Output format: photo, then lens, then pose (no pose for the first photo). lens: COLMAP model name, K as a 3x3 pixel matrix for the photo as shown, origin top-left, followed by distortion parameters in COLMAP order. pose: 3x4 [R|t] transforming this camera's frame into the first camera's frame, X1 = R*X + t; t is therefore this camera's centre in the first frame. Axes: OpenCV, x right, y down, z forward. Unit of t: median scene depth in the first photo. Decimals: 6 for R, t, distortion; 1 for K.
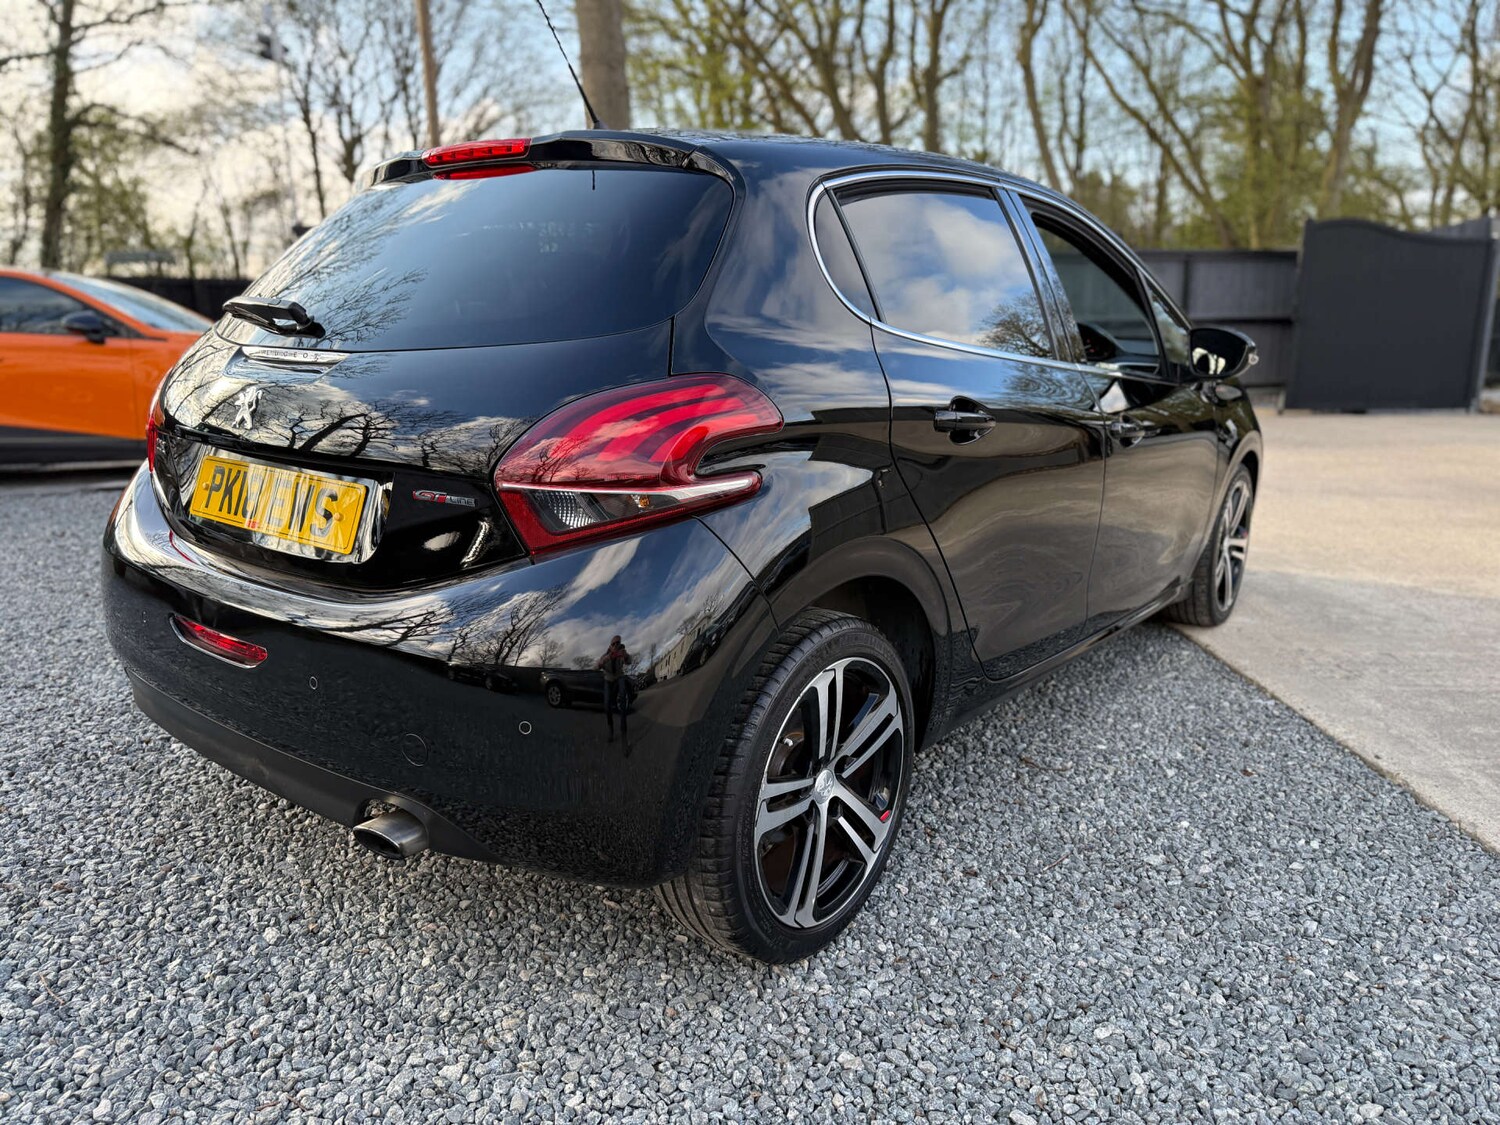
lens RADIAL K [[1066.1, 0, 750.0], [0, 1066.1, 562.5], [0, 0, 1]] dist [0.010722, -0.016029]
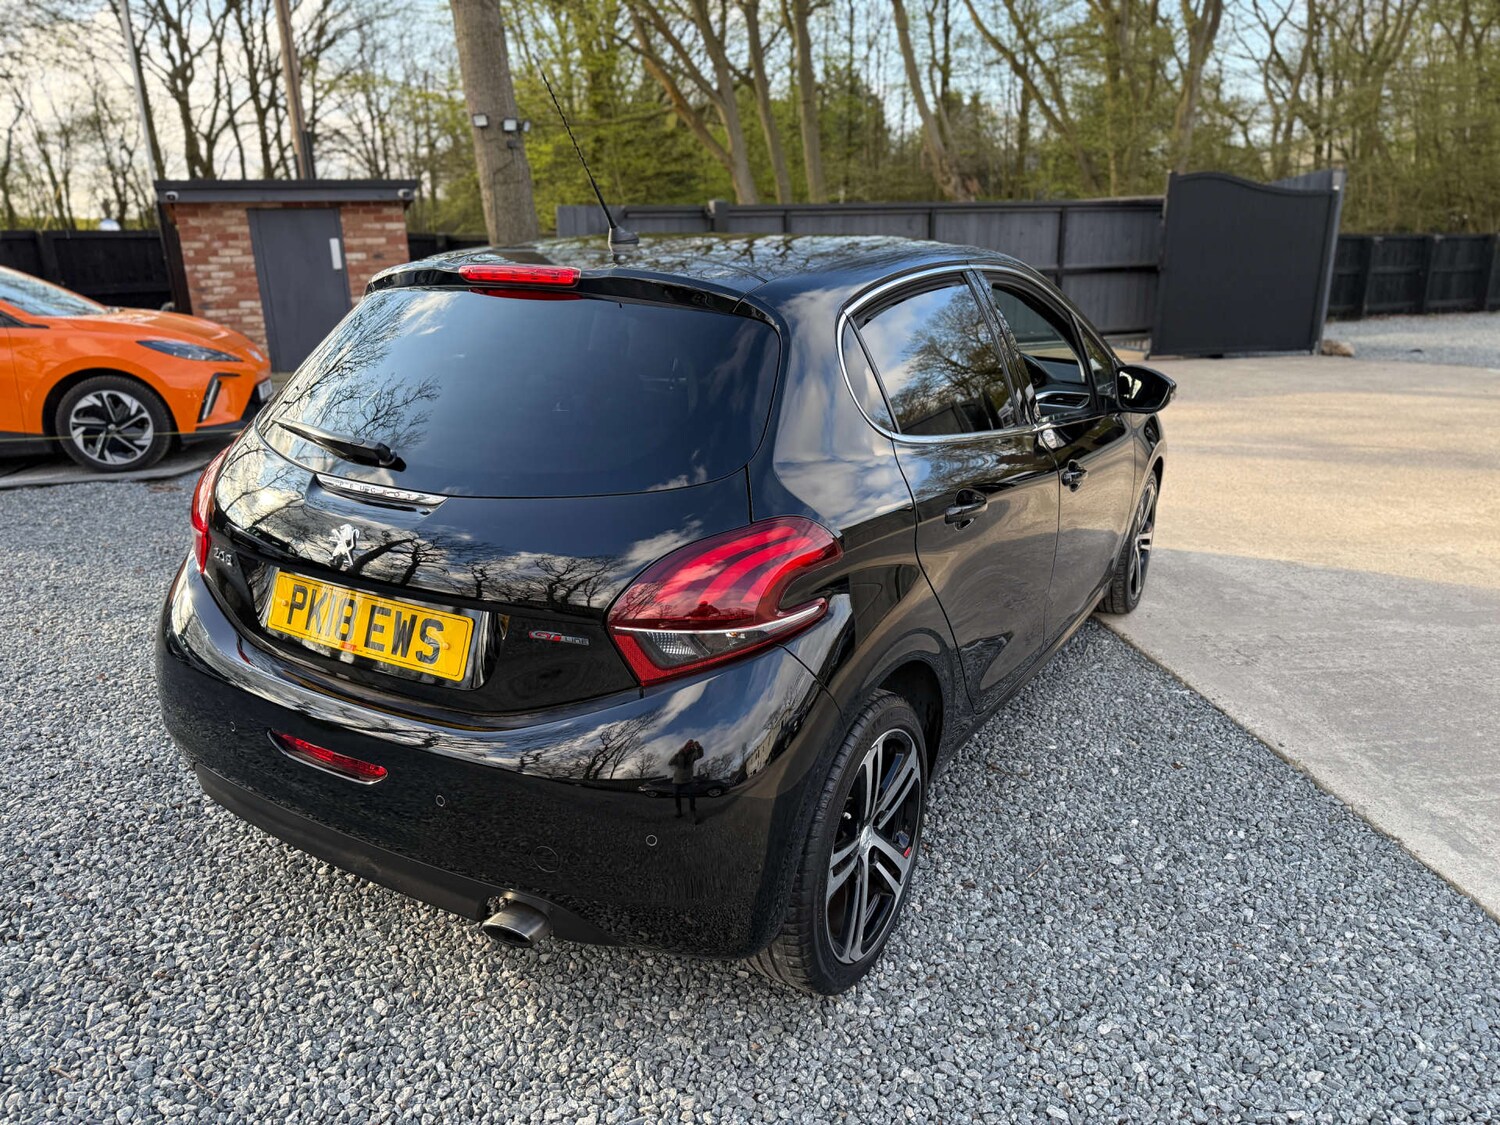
lens RADIAL K [[1066.8, 0, 756.2], [0, 1066.8, 561.5], [0, 0, 1]] dist [0.012916, -0.018264]
pose [[0.991645, -0.042788, 0.121693, -0.166419], [0.034129, 0.996793, 0.072375, -0.170405], [-0.124399, -0.067617, 0.989926, -0.113196]]
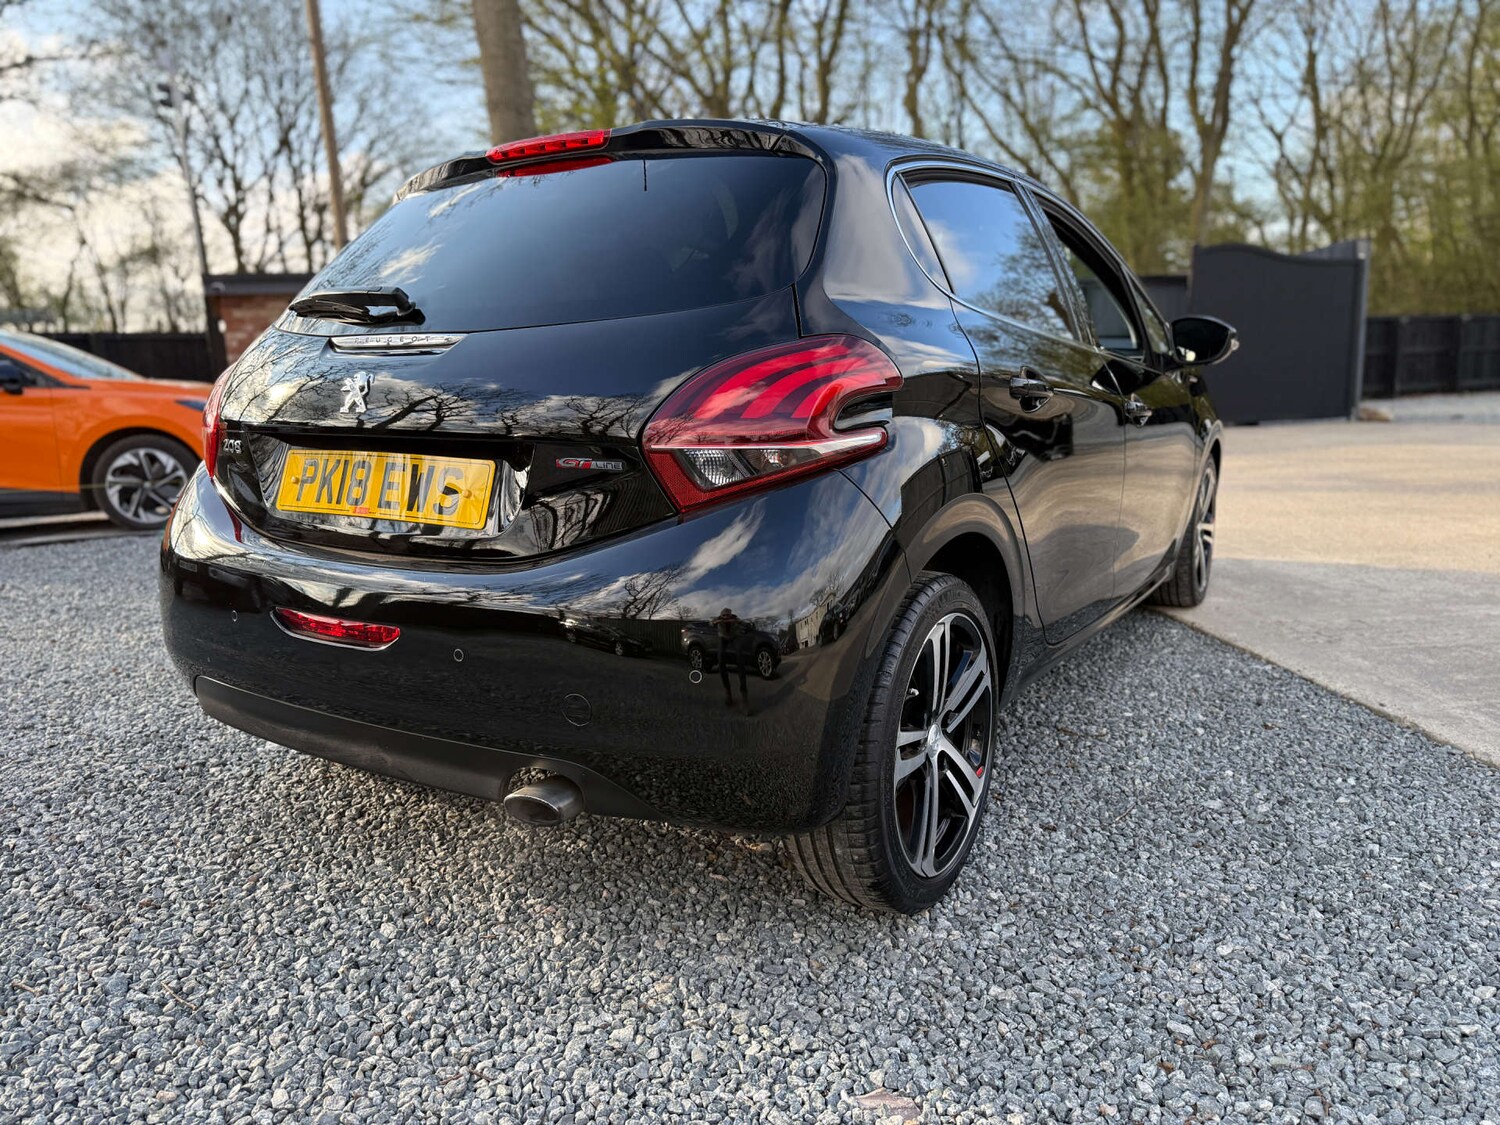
lens RADIAL K [[1066.1, 0, 750.0], [0, 1066.1, 562.5], [0, 0, 1]] dist [0.010722, -0.016029]
pose [[0.994414, -0.049930, 0.092997, -0.182695], [0.053768, 0.997782, -0.039231, 0.065084], [-0.090832, 0.044012, 0.994893, -0.017531]]
